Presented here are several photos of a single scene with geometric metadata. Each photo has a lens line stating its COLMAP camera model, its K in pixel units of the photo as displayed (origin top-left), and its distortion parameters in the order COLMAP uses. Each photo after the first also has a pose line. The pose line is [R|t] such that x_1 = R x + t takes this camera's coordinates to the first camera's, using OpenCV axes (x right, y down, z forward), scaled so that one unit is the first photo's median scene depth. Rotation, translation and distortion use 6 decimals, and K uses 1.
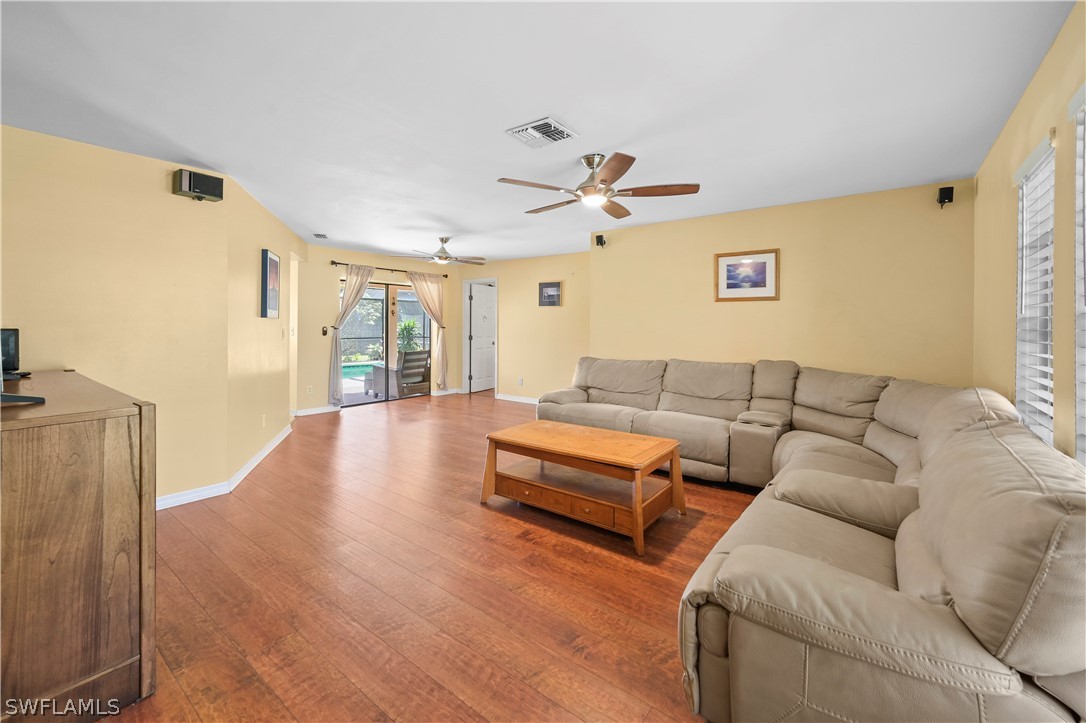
lens RADIAL K [[449.9, 0, 541.8], [0, 449.9, 319.2], [0, 0, 1]] dist [-0.000176, 0.000117]
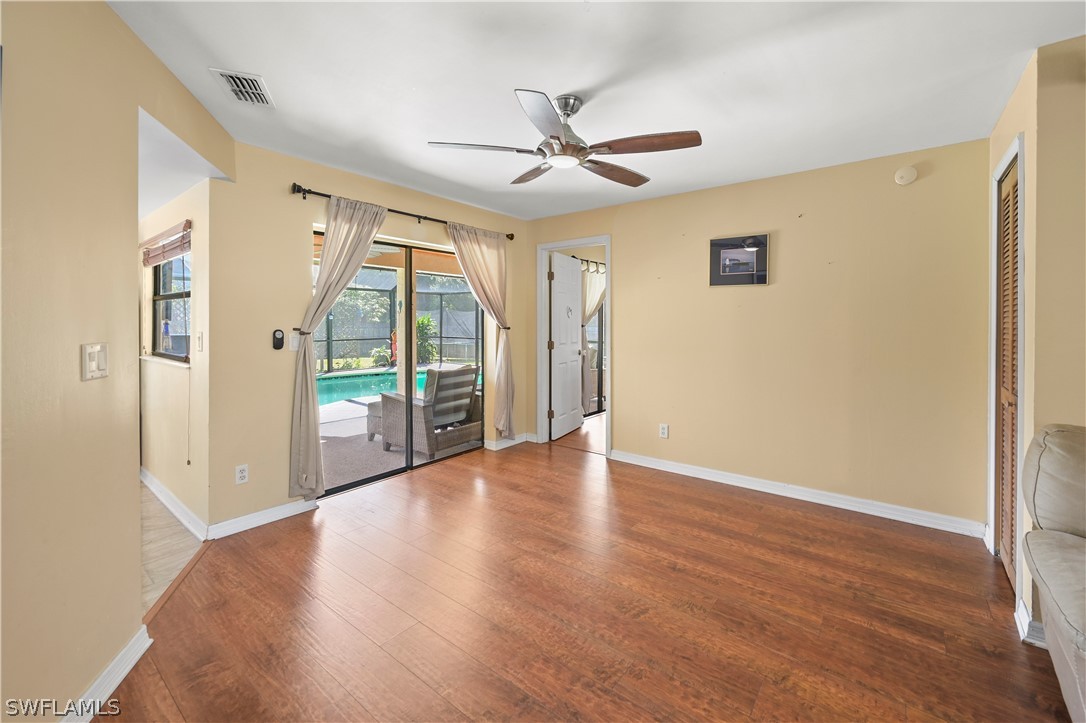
lens RADIAL K [[449.9, 0, 541.8], [0, 449.9, 319.2], [0, 0, 1]] dist [-0.000176, 0.000117]
pose [[0.999963, -0.003617, -0.007840, -0.170320], [0.003680, 0.999962, 0.007961, 0.003013], [0.007811, -0.007990, 0.999938, 0.437984]]
